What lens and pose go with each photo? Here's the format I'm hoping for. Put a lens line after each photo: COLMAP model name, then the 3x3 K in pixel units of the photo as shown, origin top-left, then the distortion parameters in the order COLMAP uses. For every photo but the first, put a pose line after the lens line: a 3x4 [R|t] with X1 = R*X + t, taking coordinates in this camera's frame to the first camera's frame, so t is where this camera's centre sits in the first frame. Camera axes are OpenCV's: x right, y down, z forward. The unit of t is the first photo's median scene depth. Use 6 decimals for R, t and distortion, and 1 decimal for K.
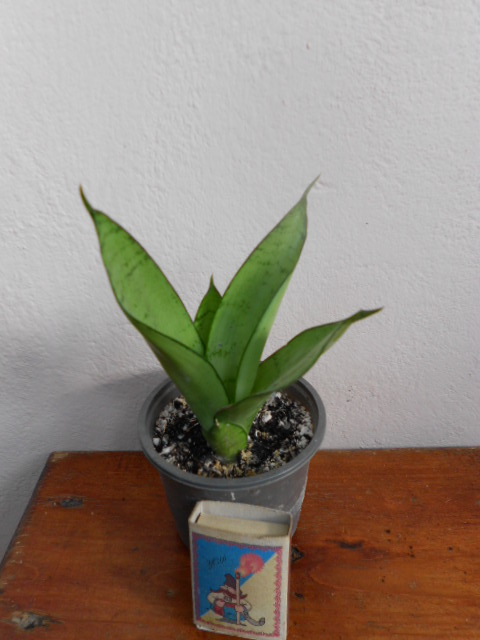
lens RADIAL K [[529.3, 0, 248.7], [0, 529.3, 316.3], [0, 0, 1]] dist [-0.001649, -0.004252]
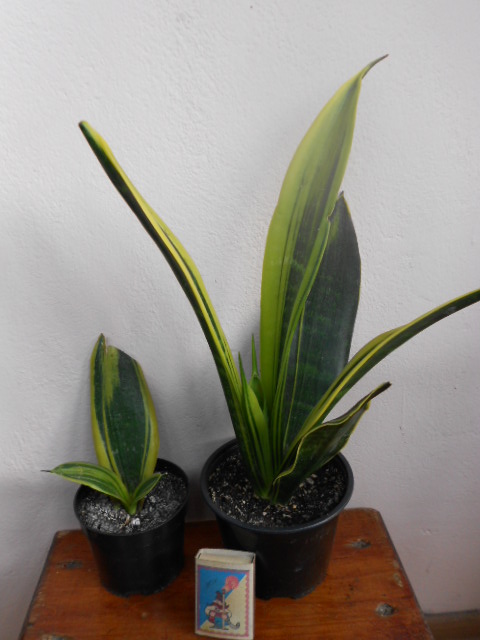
lens RADIAL K [[529.3, 0, 246.3], [0, 529.3, 318.4], [0, 0, 1]] dist [-0.001649, -0.004252]
pose [[0.996774, -0.035678, 0.071890, 0.070165], [0.046082, 0.987808, -0.148698, -0.096667], [-0.065709, 0.151532, 0.986266, -0.685978]]
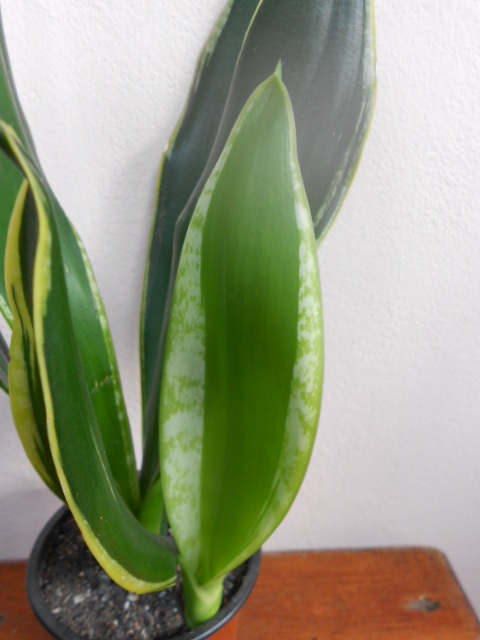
lens RADIAL K [[529.3, 0, 248.5], [0, 529.3, 316.4], [0, 0, 1]] dist [-0.001649, -0.004252]
pose [[0.996130, 0.017675, 0.086095, 0.041550], [-0.005358, 0.989961, -0.141242, -0.069145], [-0.087727, 0.140234, 0.986224, -0.082294]]
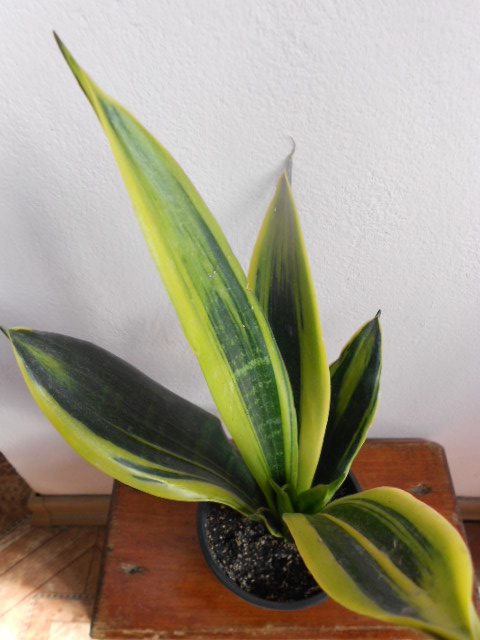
lens RADIAL K [[529.3, 0, 244.1], [0, 529.3, 321.3], [0, 0, 1]] dist [-0.001649, -0.004252]
pose [[0.999943, -0.008996, -0.005688, -0.028514], [0.010406, 0.938511, 0.345093, -0.742860], [0.002233, -0.345132, 0.938551, -0.326827]]
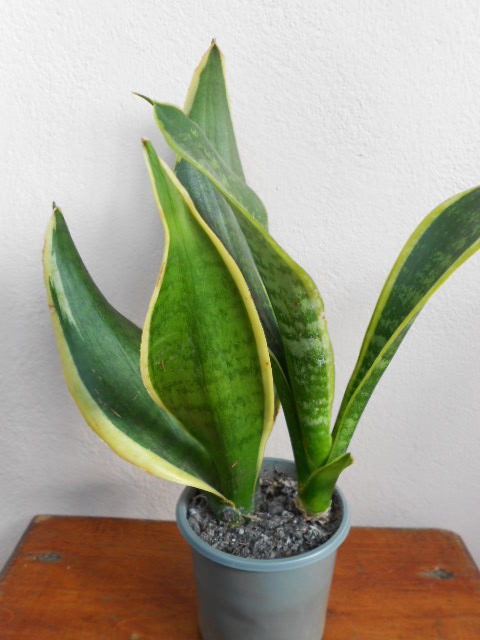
lens RADIAL K [[529.3, 0, 248.3], [0, 529.3, 317.3], [0, 0, 1]] dist [-0.001649, -0.004252]
pose [[0.997996, 0.059485, 0.021588, 0.023951], [-0.052920, 0.971581, -0.230717, 0.117749], [-0.034698, 0.229112, 0.972781, -0.224570]]
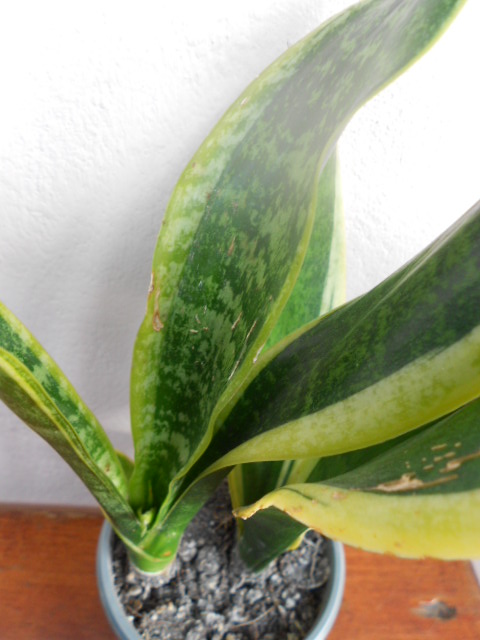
lens RADIAL K [[529.3, 0, 249.1], [0, 529.3, 317.4], [0, 0, 1]] dist [-0.001649, -0.004252]
pose [[0.986201, 0.094705, 0.135791, 0.009183], [-0.113439, 0.983968, 0.137616, -0.237259], [-0.120581, -0.151121, 0.981133, 0.292645]]
